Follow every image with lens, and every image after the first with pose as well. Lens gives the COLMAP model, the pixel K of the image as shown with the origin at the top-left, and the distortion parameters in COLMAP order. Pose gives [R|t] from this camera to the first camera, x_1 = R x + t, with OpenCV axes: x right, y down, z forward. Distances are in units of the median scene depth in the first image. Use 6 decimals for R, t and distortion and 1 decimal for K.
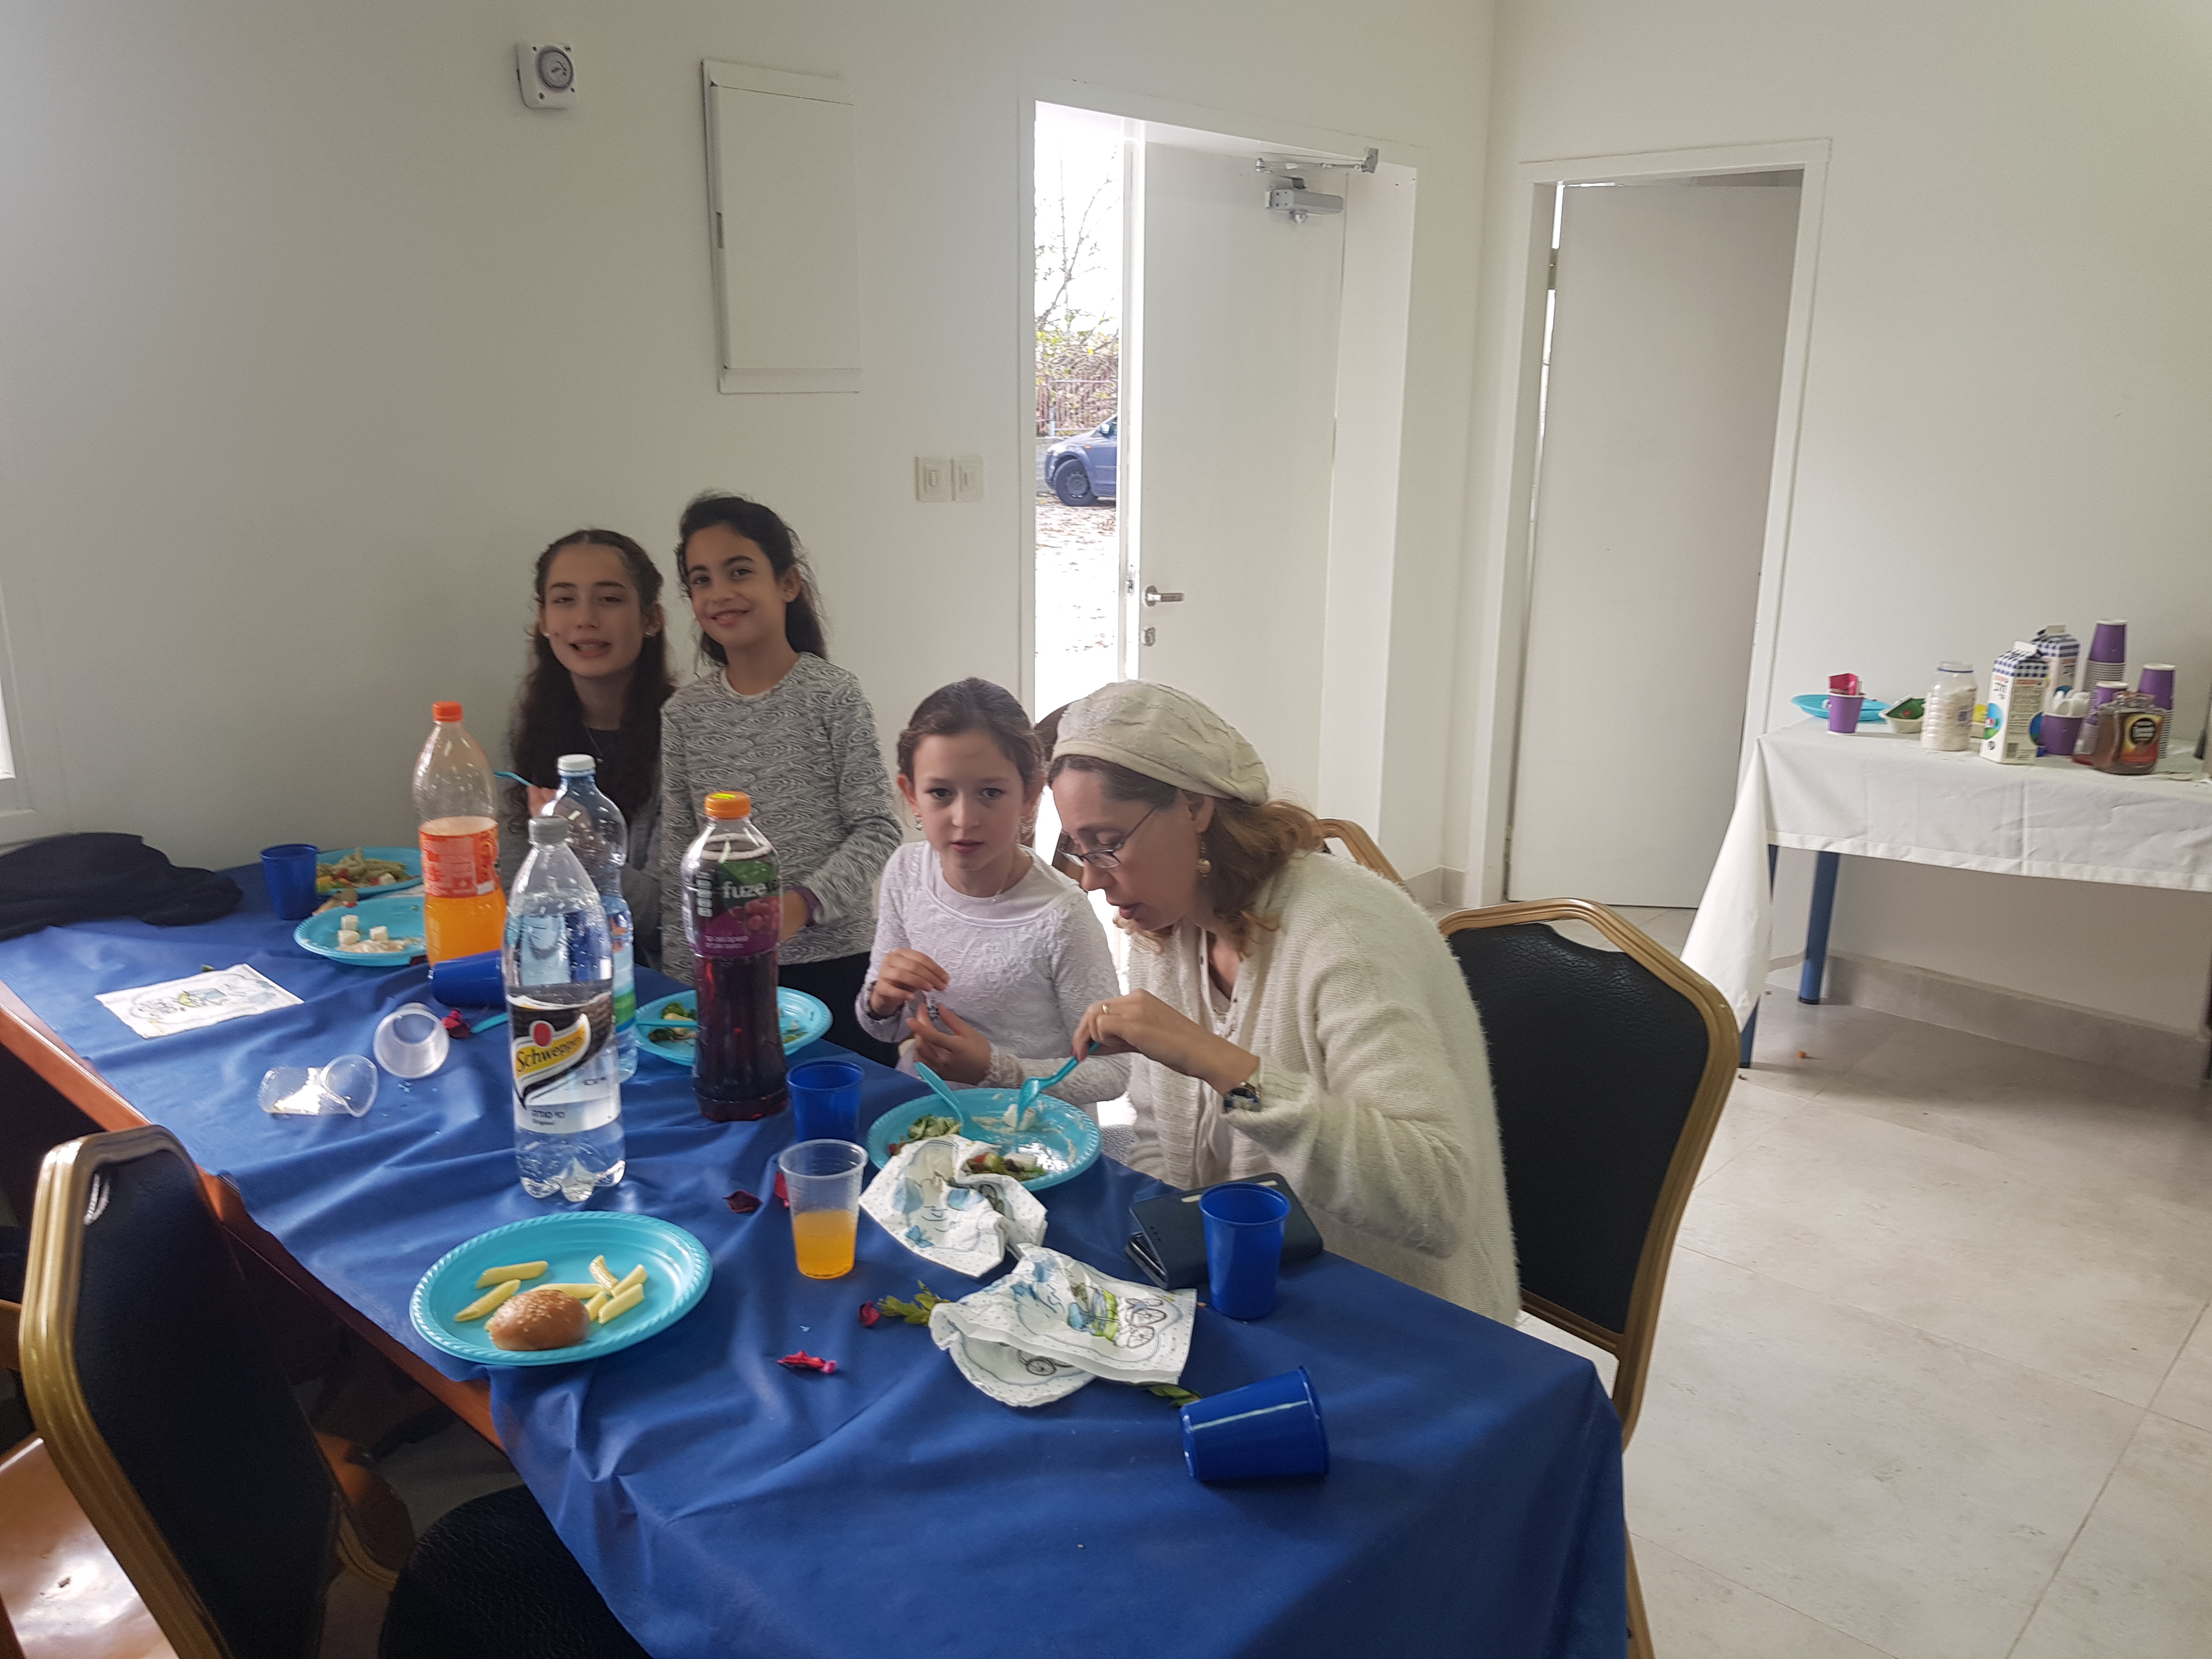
lens RADIAL K [[1740.7, 0, 1128.9], [0, 1740.7, 910.4], [0, 0, 1]] dist [0.088456, -0.151495]
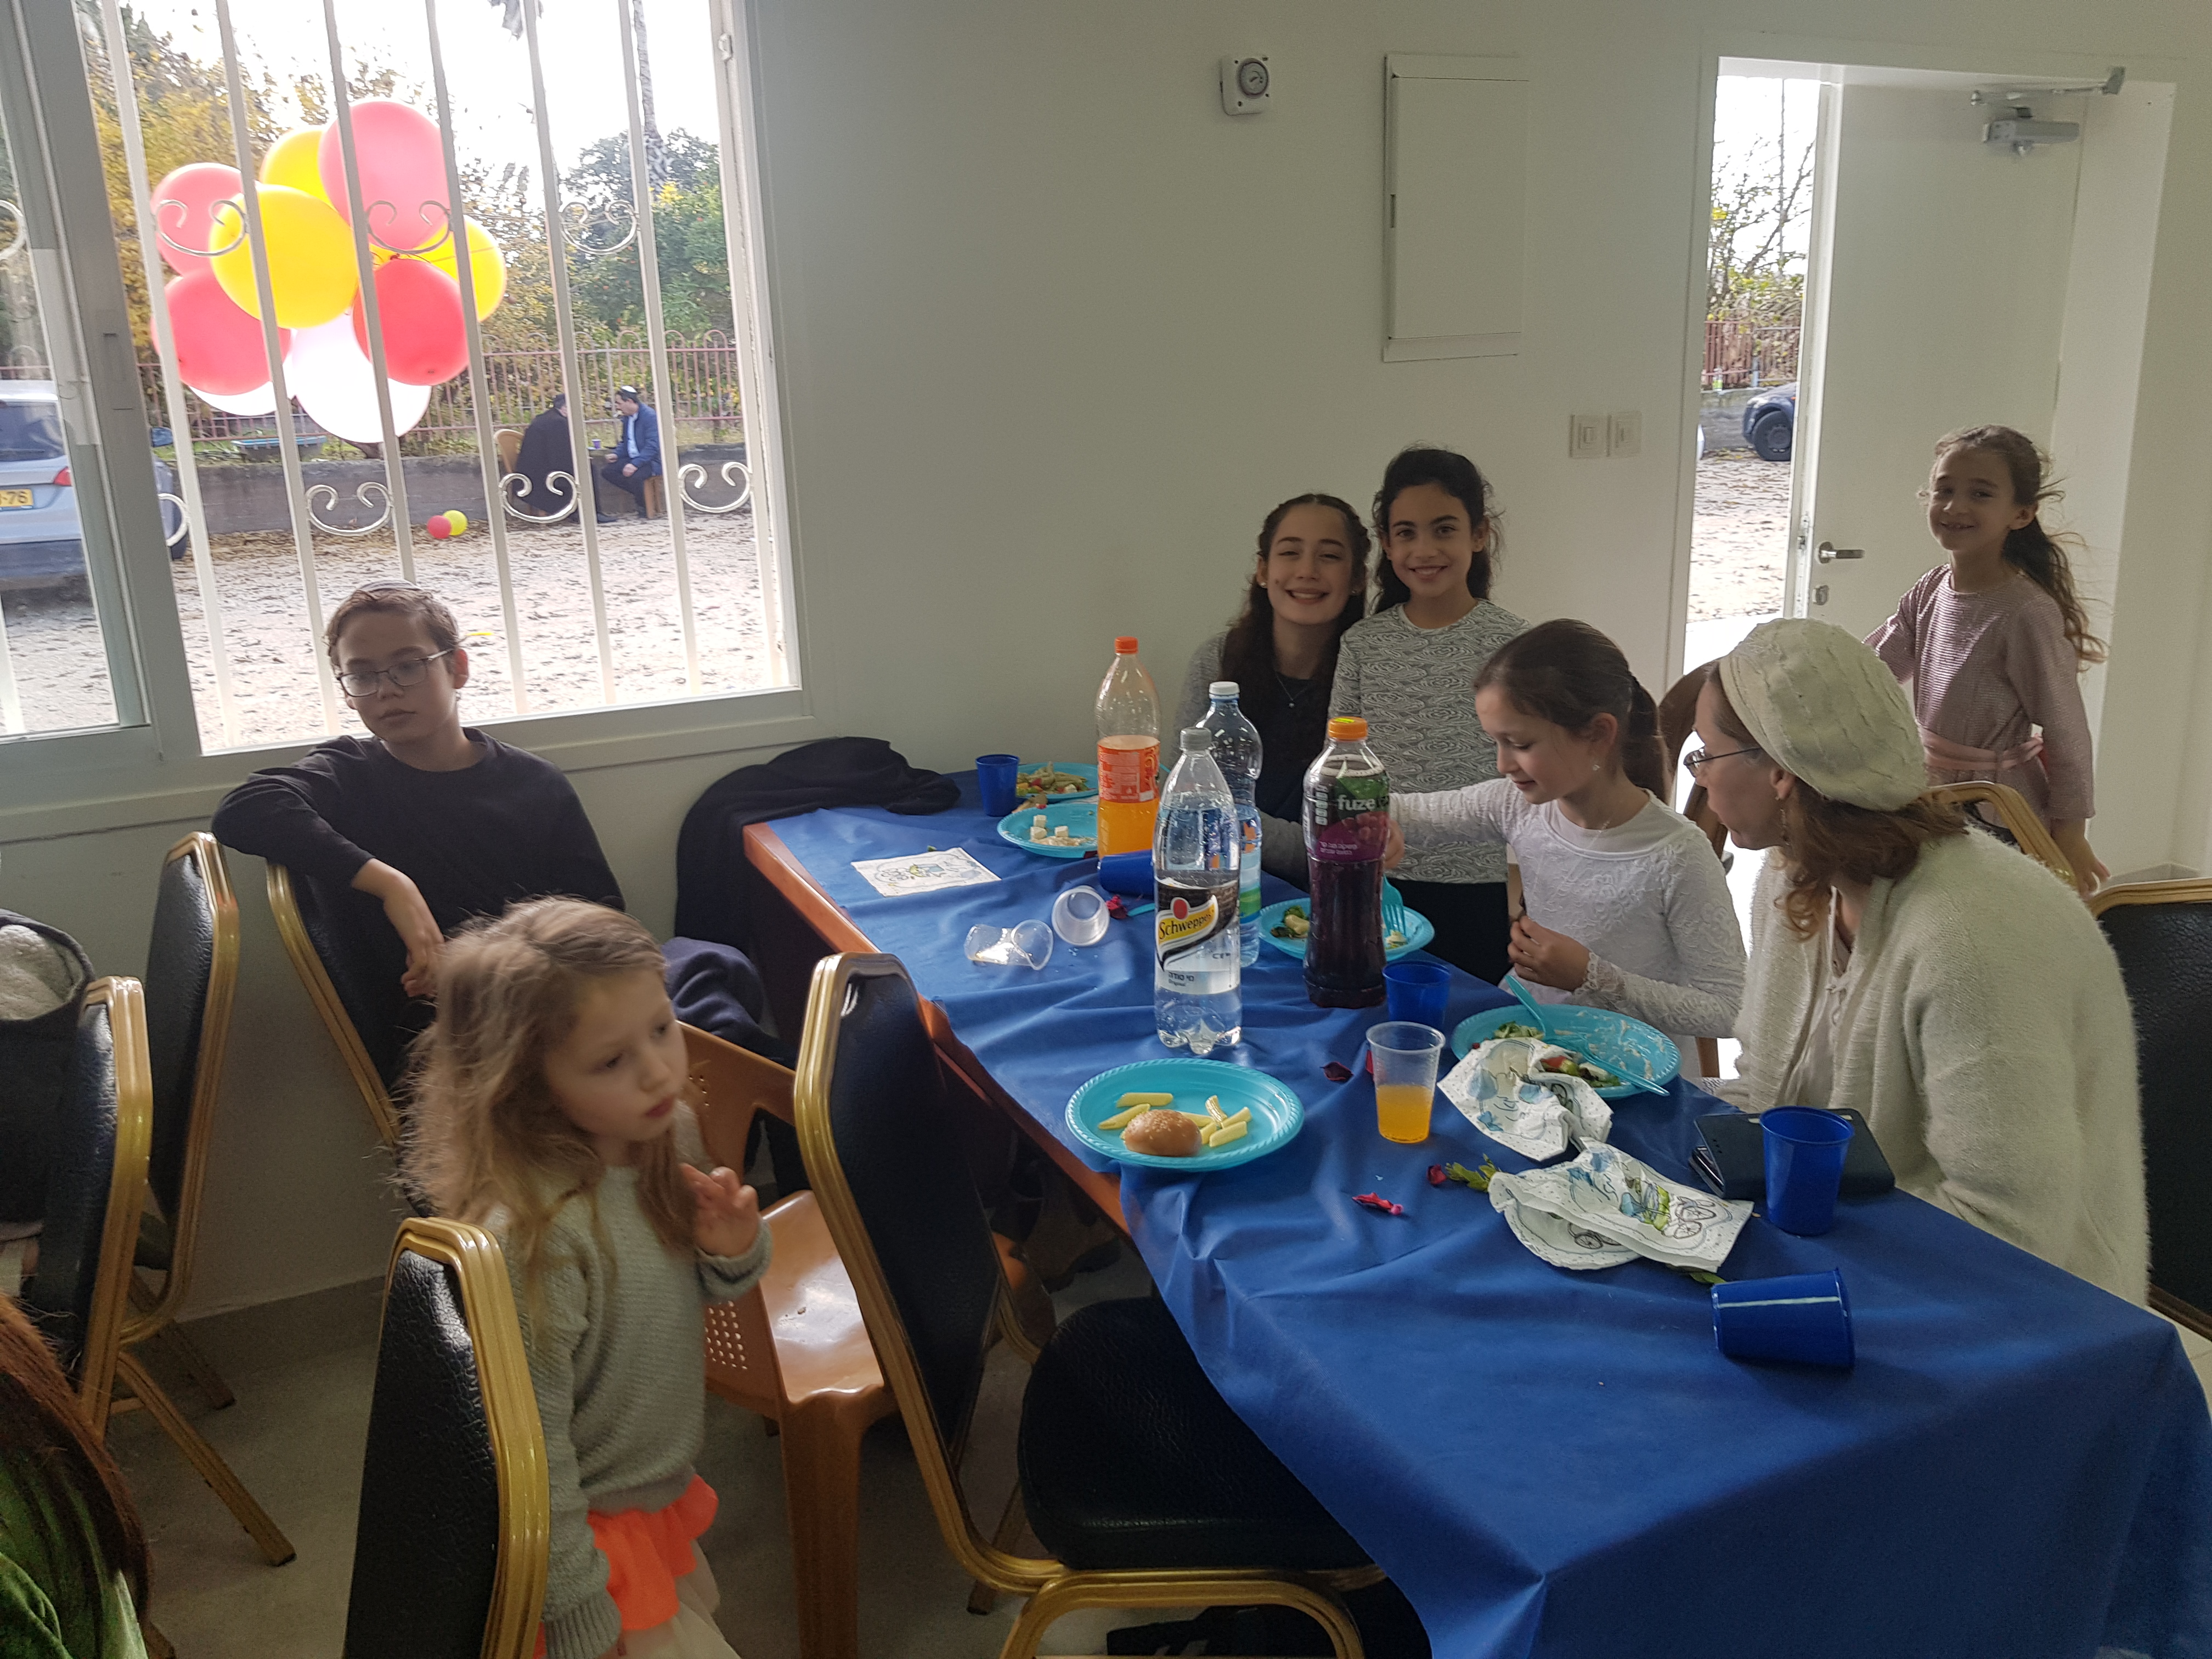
lens RADIAL K [[1835.3, 0, 1233.5], [0, 1835.3, 839.2], [0, 0, 1]] dist [0.018401, -0.011859]
pose [[0.950148, 0.049290, -0.307878, 0.068359], [-0.057324, 0.998209, -0.017099, 0.035001], [0.306484, 0.033896, 0.951272, -0.147751]]
